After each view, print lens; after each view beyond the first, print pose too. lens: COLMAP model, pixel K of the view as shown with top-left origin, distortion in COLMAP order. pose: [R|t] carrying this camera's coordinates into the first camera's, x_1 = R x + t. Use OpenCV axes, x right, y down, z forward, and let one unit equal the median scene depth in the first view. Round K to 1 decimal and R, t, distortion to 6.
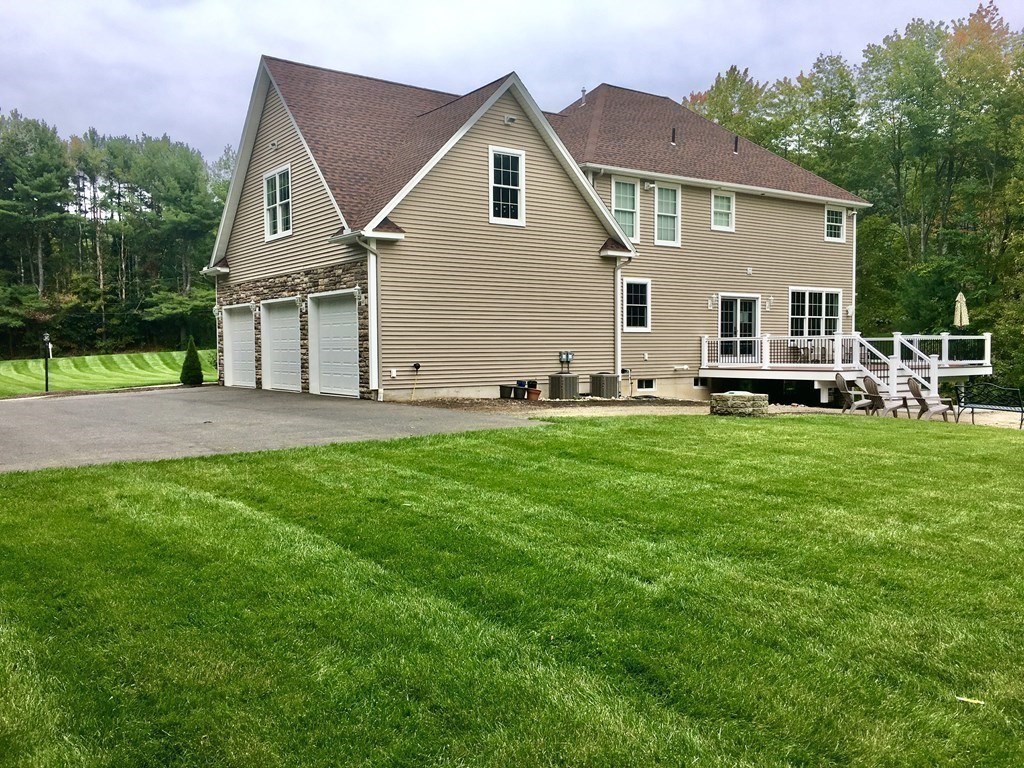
lens RADIAL K [[875.6, 0, 512.0], [0, 875.6, 384.0], [0, 0, 1]] dist [0.062024, -0.102326]
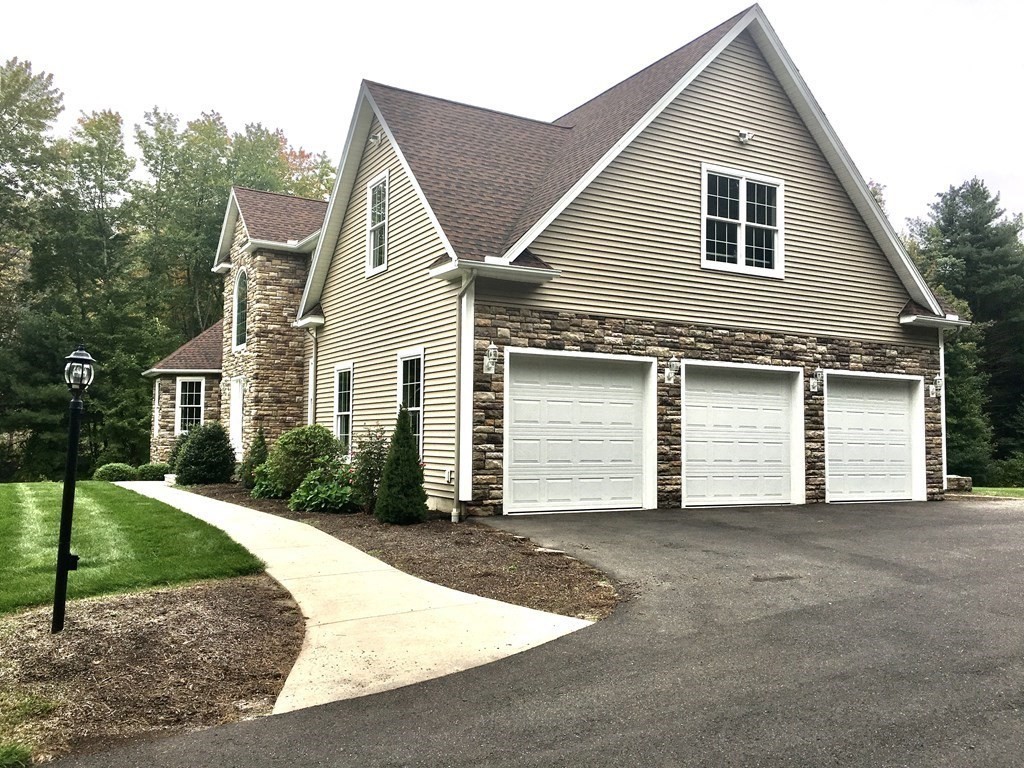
lens RADIAL K [[875.6, 0, 512.0], [0, 875.6, 384.0], [0, 0, 1]] dist [0.062024, -0.102326]
pose [[0.101364, 0.067935, 0.992527, -0.664034], [0.023607, 0.997221, -0.070667, -0.028736], [-0.994569, 0.030593, 0.099478, 0.792376]]
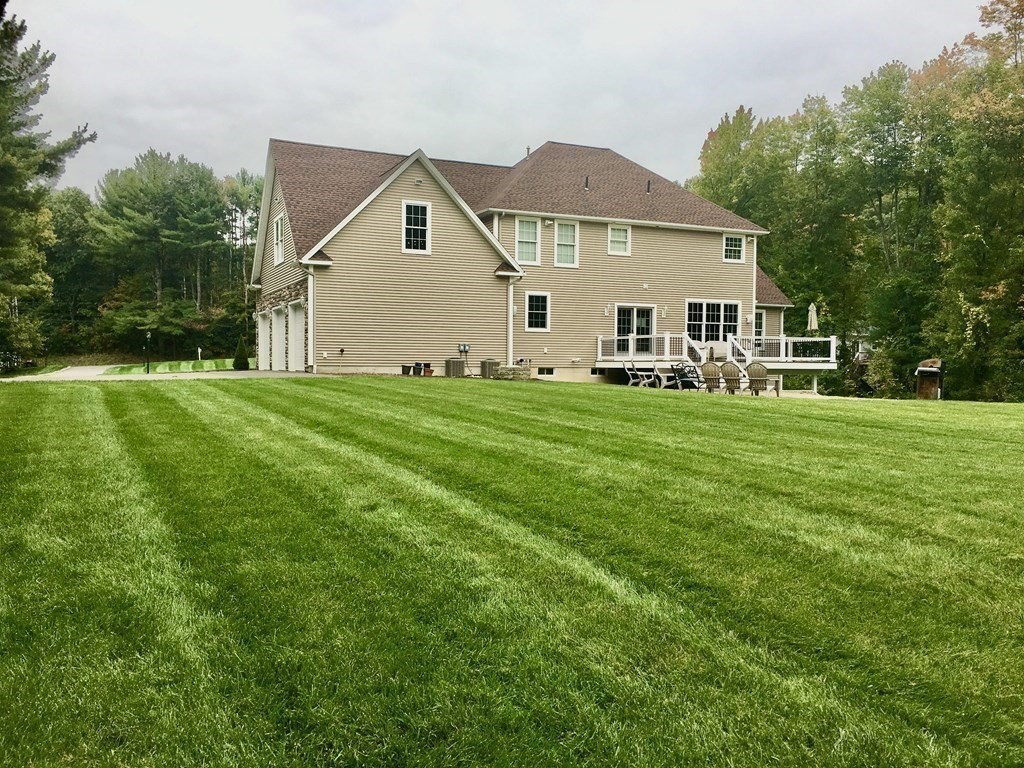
lens RADIAL K [[872.2, 0, 512.0], [0, 872.2, 384.0], [0, 0, 1]] dist [0.022462, -0.000881]
pose [[0.983490, 0.017313, -0.180130, 0.330855], [-0.020637, 0.999649, -0.016597, 0.040937], [0.179780, 0.020041, 0.983503, -0.296010]]
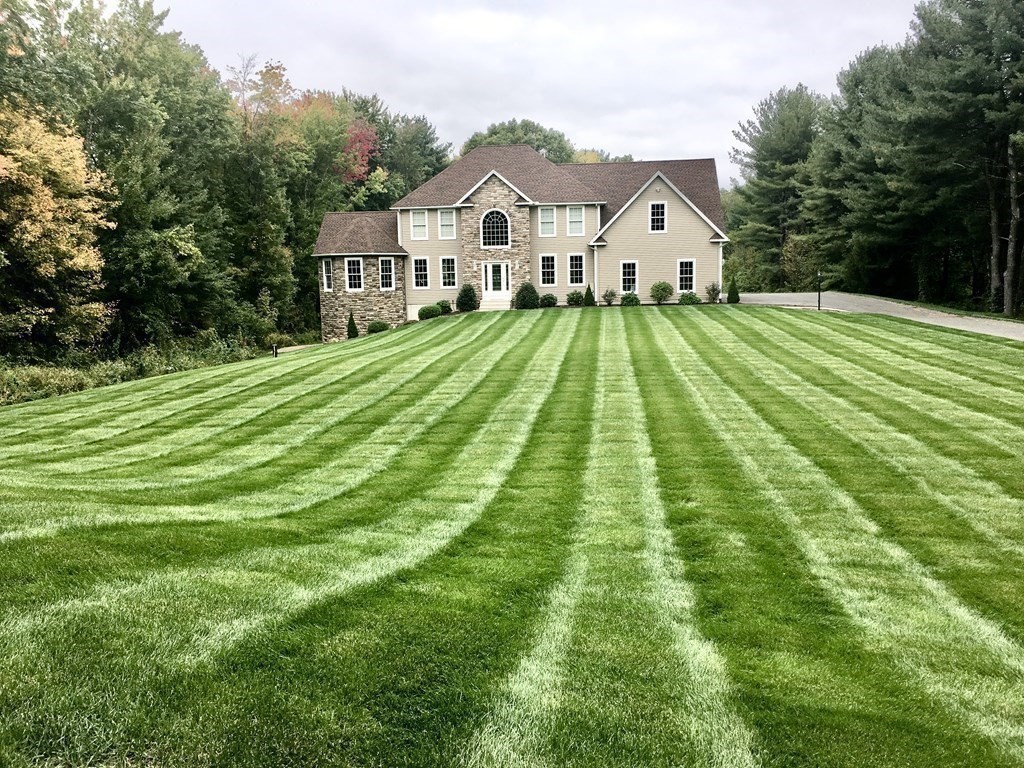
lens RADIAL K [[875.6, 0, 512.0], [0, 875.6, 384.0], [0, 0, 1]] dist [0.062024, -0.102326]
pose [[-0.770460, -0.065541, 0.634111, -0.995943], [0.048882, 0.985698, 0.161274, -0.125338], [-0.635612, 0.155251, -0.756237, 2.286376]]
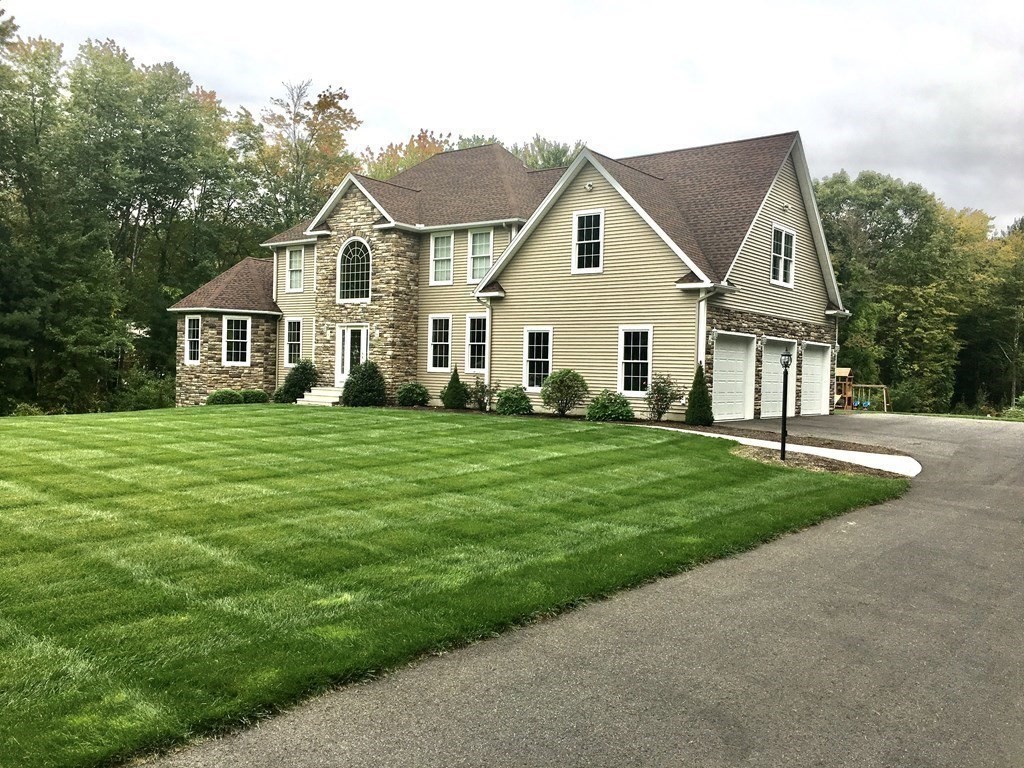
lens RADIAL K [[875.6, 0, 512.0], [0, 875.6, 384.0], [0, 0, 1]] dist [0.062024, -0.102326]
pose [[-0.292335, -0.018049, 0.956146, -0.907287], [0.007302, 0.999751, 0.021105, -0.045499], [-0.956288, 0.013152, -0.292130, 1.199318]]
